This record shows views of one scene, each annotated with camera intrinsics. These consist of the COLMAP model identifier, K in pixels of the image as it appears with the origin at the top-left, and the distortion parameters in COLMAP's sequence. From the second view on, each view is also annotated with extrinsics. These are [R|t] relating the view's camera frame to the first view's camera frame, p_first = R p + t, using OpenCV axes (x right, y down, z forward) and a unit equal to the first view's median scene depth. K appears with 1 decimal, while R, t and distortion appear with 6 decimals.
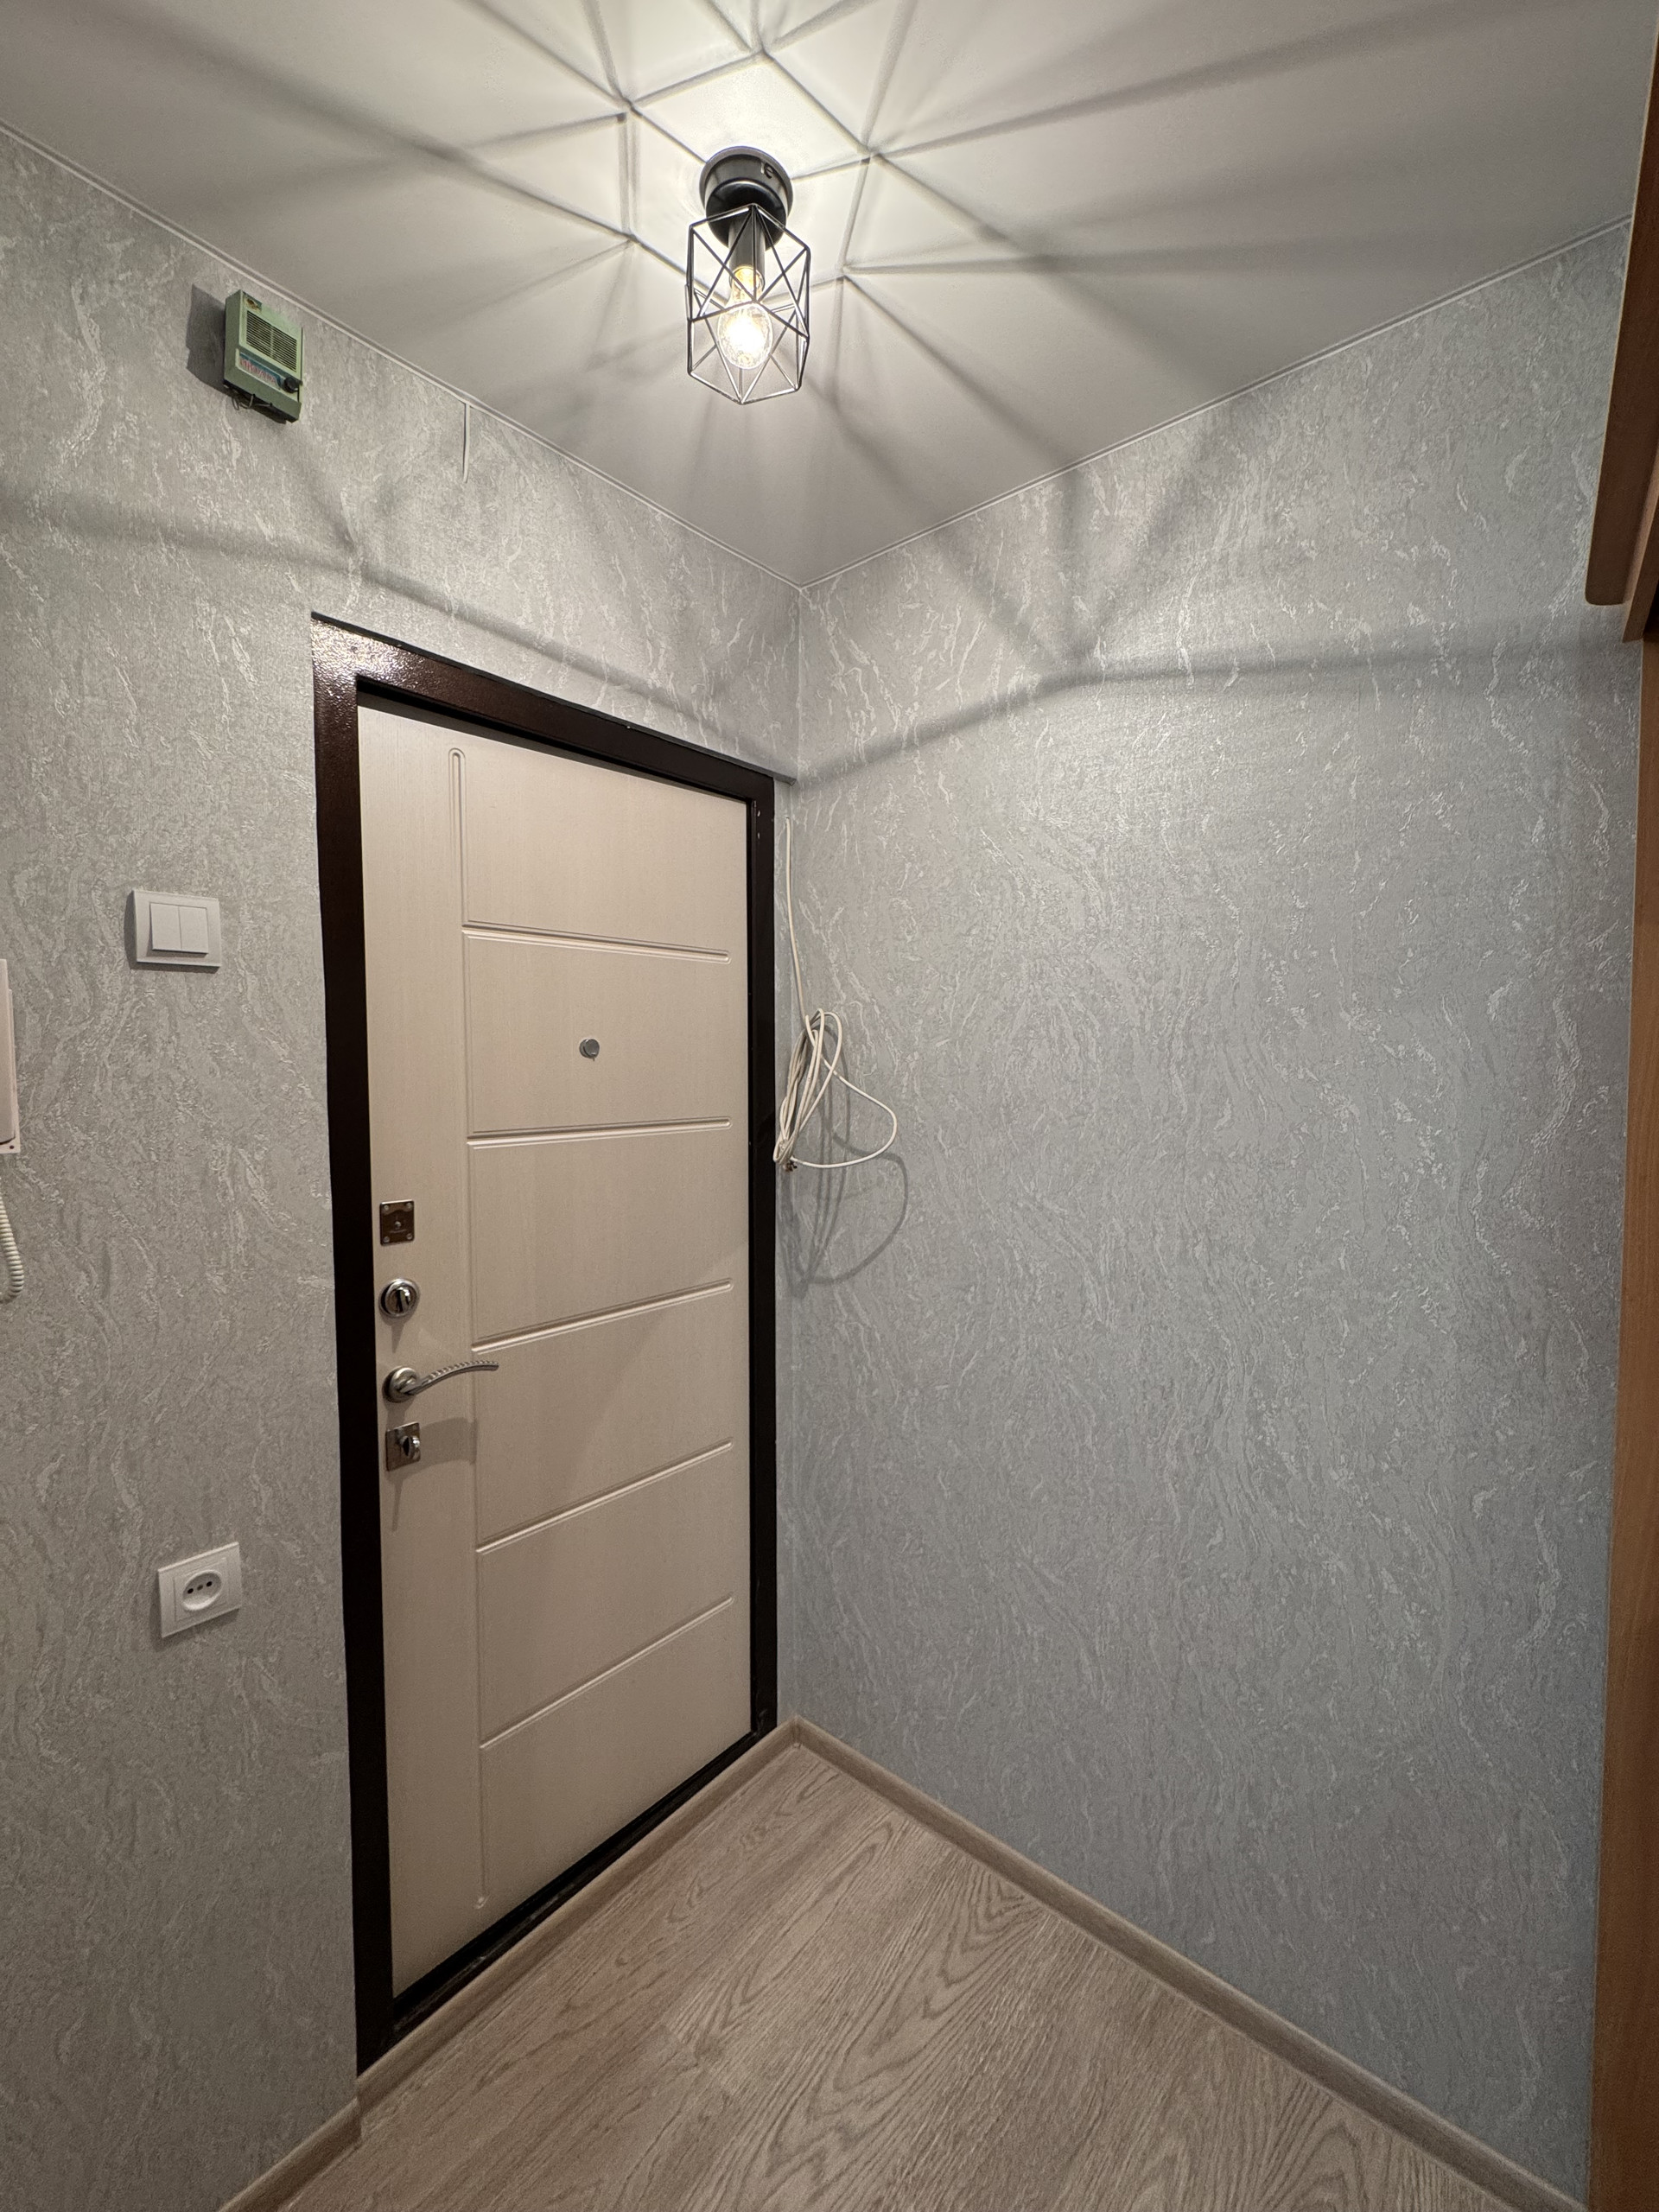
lens RADIAL K [[885.5, 0, 829.5], [0, 885.5, 1106.0], [0, 0, 1]] dist [-0.001097, -0.000020]
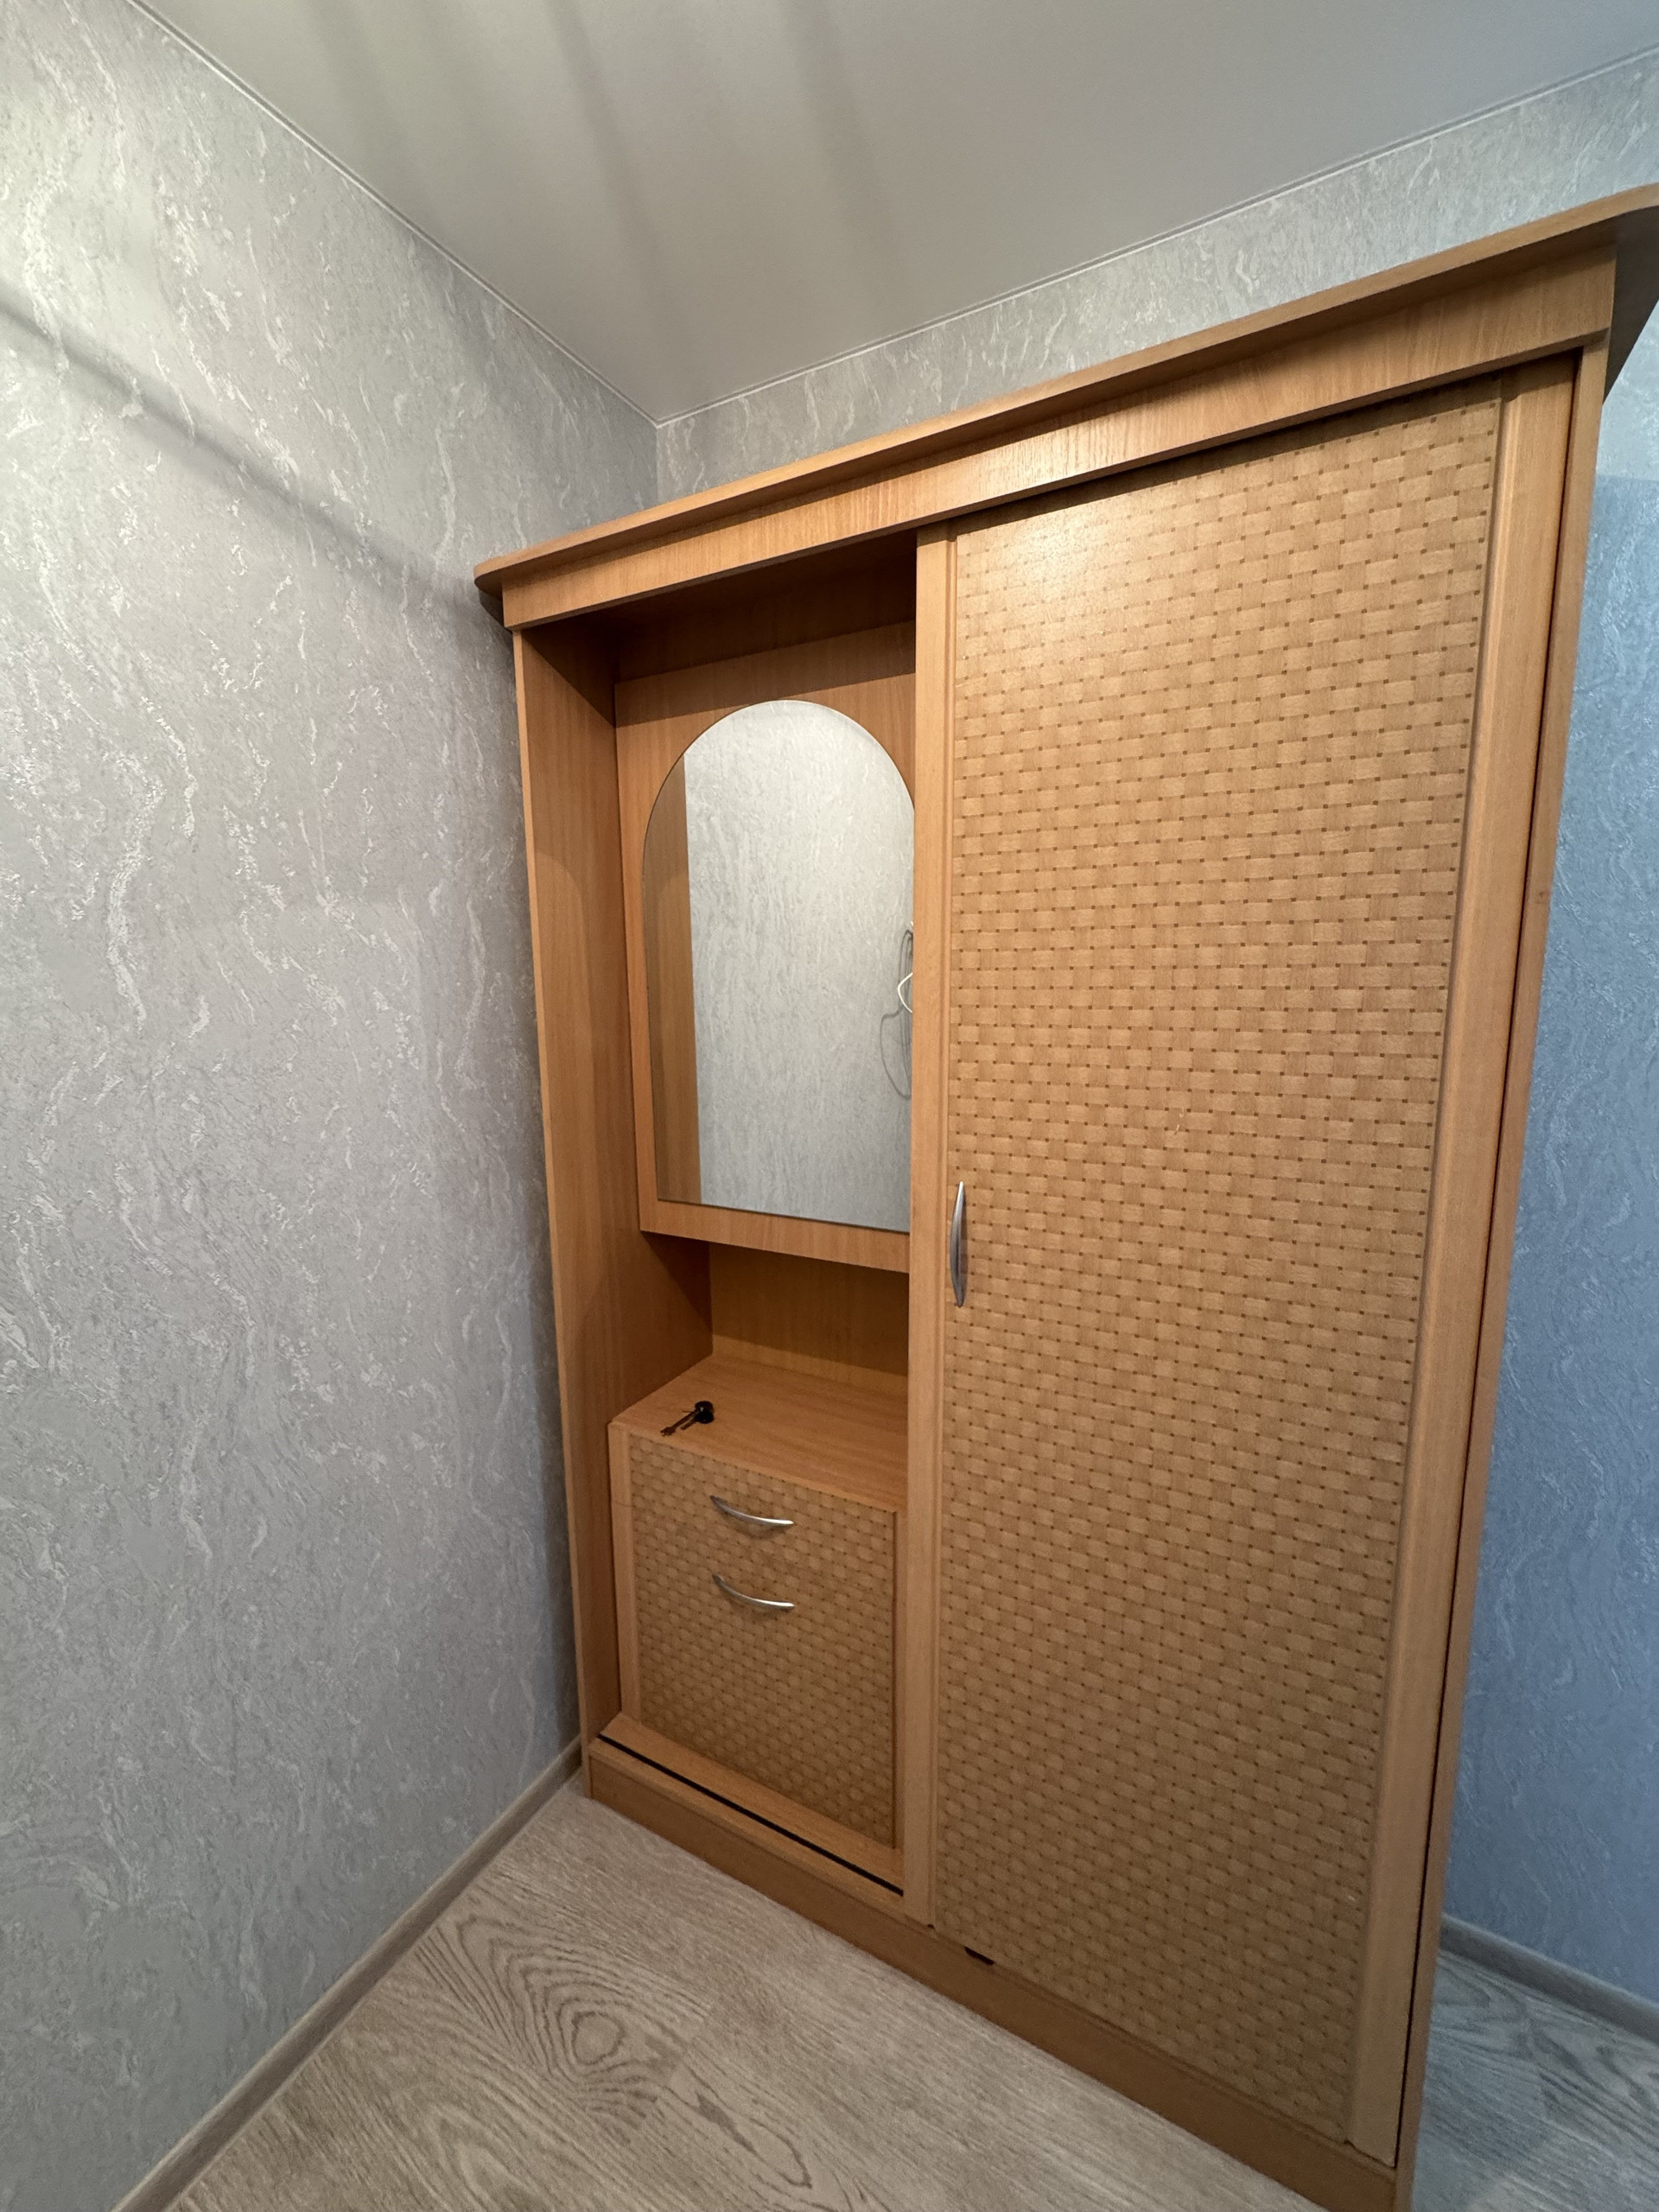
lens RADIAL K [[889.8, 0, 839.8], [0, 889.8, 1103.4], [0, 0, 1]] dist [0.000494, 0.000042]
pose [[-0.187114, -0.137874, 0.972615, -0.456897], [0.060669, 0.986590, 0.151526, 0.000001], [-0.980463, 0.087360, -0.176240, 0.649400]]
